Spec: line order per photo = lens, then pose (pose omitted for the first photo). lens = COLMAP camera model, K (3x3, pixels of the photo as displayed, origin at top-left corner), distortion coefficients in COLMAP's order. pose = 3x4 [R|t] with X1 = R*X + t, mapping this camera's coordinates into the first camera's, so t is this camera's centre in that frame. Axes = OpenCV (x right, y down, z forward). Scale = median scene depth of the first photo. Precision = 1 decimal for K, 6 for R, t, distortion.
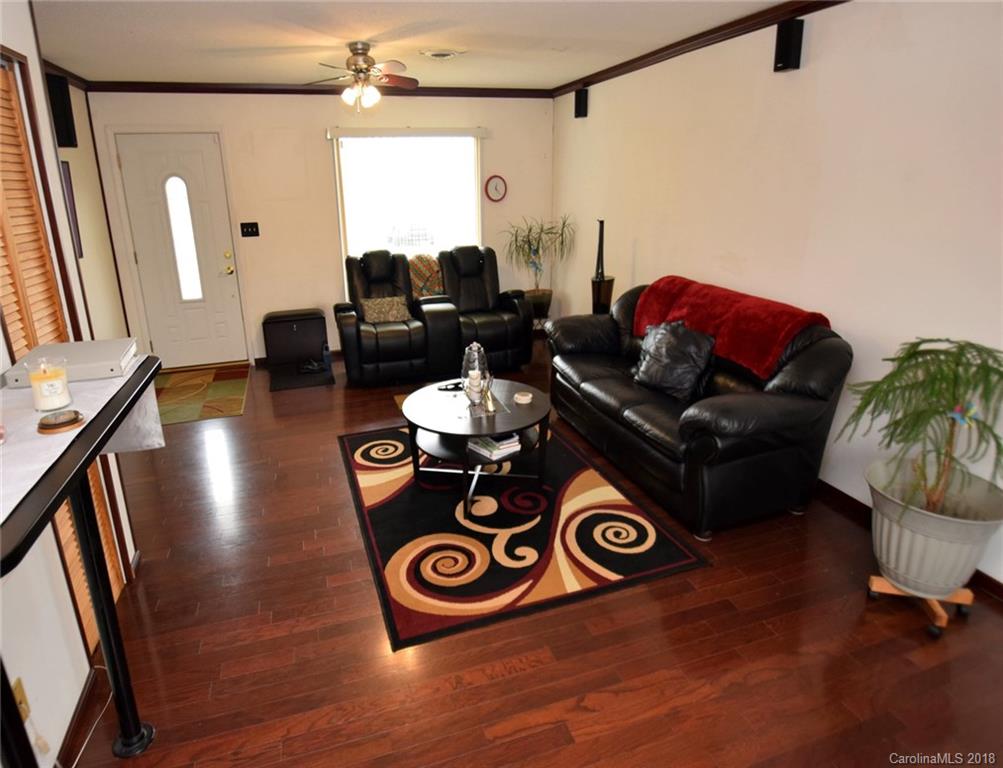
lens RADIAL K [[604.2, 0, 500.4], [0, 604.2, 364.6], [0, 0, 1]] dist [-0.004377, -0.001428]
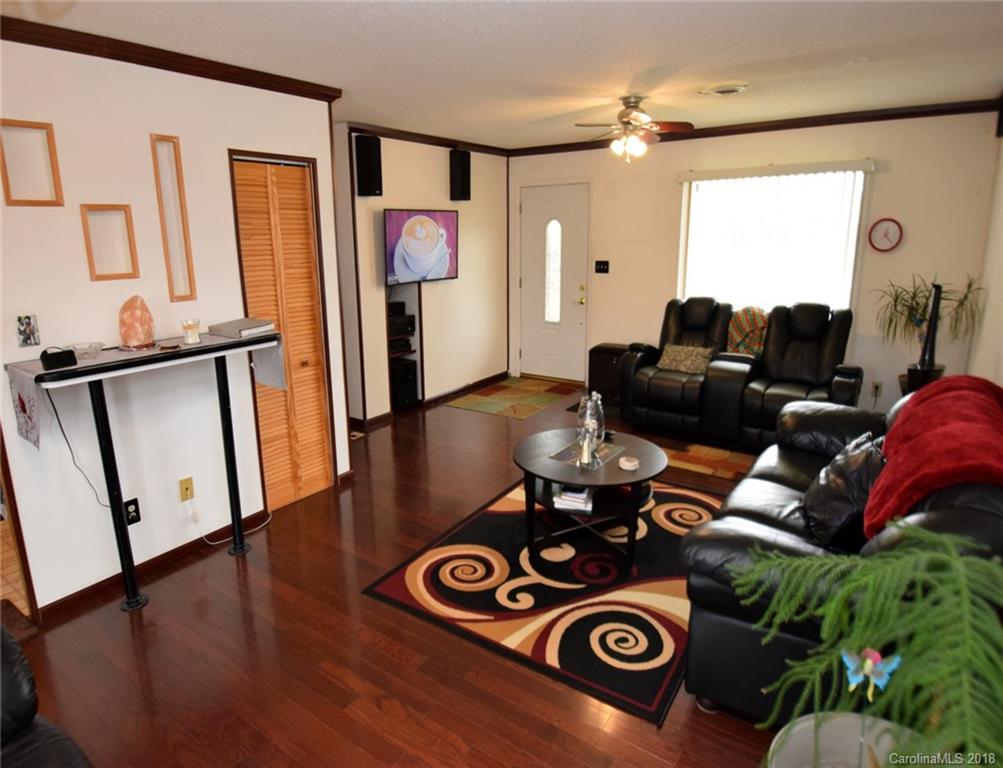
lens RADIAL K [[662.2, 0, 501.5], [0, 662.2, 384.0], [0, 0, 1]] dist [-0.006507, -0.001447]
pose [[0.557738, 0.202982, -0.804815, 0.608045], [-0.239513, 0.967747, 0.078092, -0.079473], [0.794709, 0.149209, 0.588366, 0.203534]]
